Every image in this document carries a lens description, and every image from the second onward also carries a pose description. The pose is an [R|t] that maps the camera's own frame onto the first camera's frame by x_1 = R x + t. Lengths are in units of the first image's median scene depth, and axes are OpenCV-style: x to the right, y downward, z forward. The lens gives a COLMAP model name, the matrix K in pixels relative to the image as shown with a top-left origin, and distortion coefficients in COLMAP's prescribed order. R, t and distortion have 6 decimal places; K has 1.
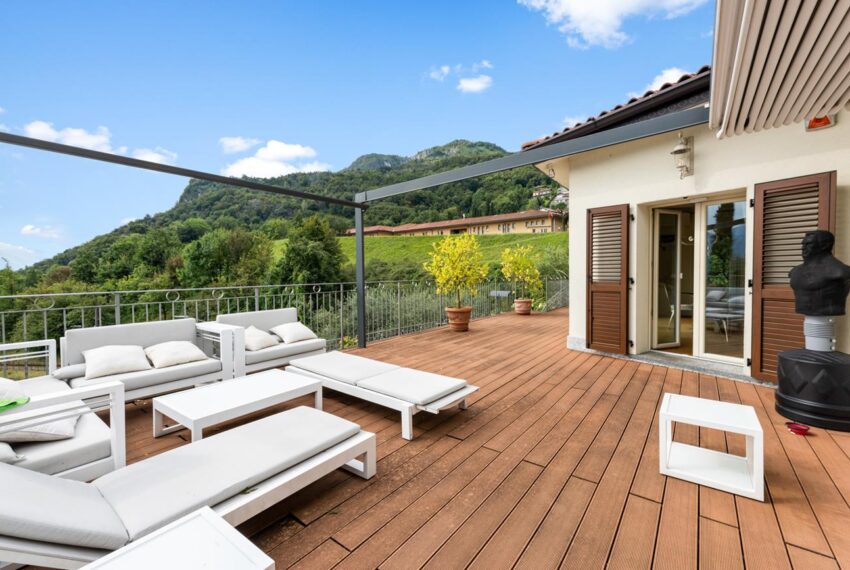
lens RADIAL K [[353.9, 0, 425.0], [0, 353.9, 285.0], [0, 0, 1]] dist [0.000687, 0.000015]
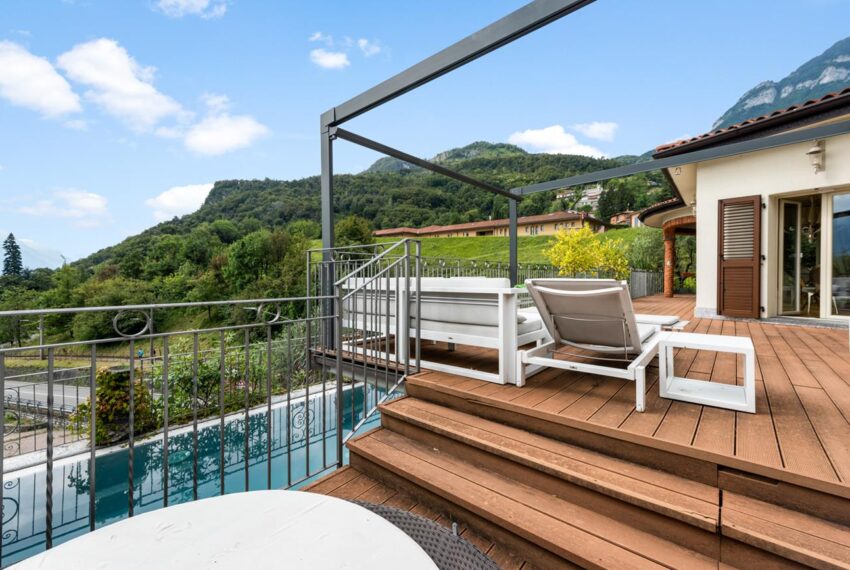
lens RADIAL K [[359.3, 0, 425.6], [0, 359.3, 281.2], [0, 0, 1]] dist [-0.000111, 0.000016]
pose [[0.998747, 0.010934, -0.048832, -0.038922], [-0.011898, 0.999739, -0.019497, 0.008071], [0.048606, 0.020054, 0.998617, -0.022042]]
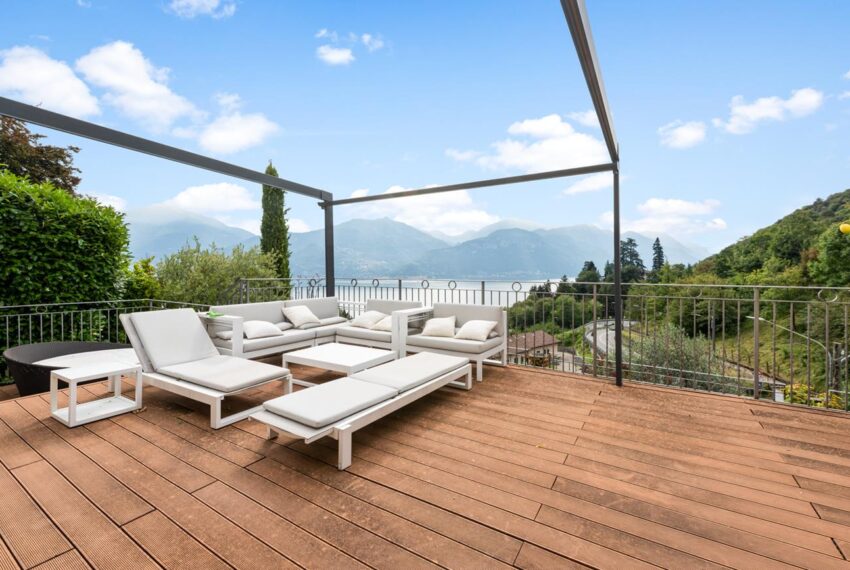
lens RADIAL K [[369.3, 0, 442.1], [0, 369.3, 268.2], [0, 0, 1]] dist [0.002566, 0.000482]
pose [[0.109412, 0.009077, -0.993955, 0.041462], [-0.038586, 0.999243, 0.004878, -0.002320], [0.993247, 0.037819, 0.109679, 0.054571]]
